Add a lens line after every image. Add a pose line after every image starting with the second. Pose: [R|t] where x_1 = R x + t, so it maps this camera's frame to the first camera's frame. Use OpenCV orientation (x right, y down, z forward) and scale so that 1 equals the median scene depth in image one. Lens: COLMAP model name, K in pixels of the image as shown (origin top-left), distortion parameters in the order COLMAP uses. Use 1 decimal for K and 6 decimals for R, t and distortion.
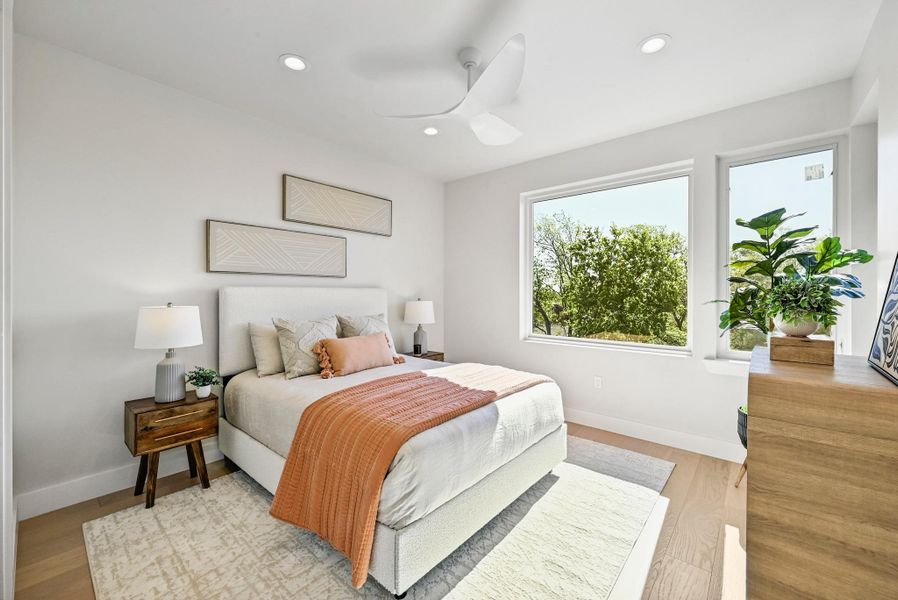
lens RADIAL K [[360.5, 0, 451.8], [0, 360.5, 301.9], [0, 0, 1]] dist [-0.001789, -0.000227]
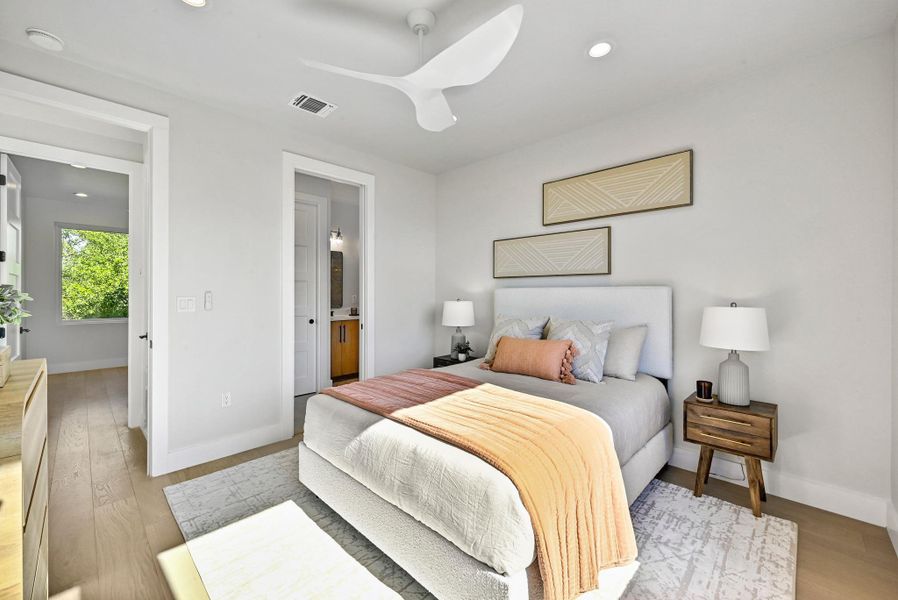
lens RADIAL K [[364.5, 0, 449.0], [0, 364.5, 300.0], [0, 0, 1]] dist [-0.000326, -0.000366]
pose [[-0.062523, 0.021006, -0.997822, 0.652246], [-0.030065, 0.999285, 0.022921, -0.021333], [0.997591, 0.031432, -0.061847, 0.799629]]
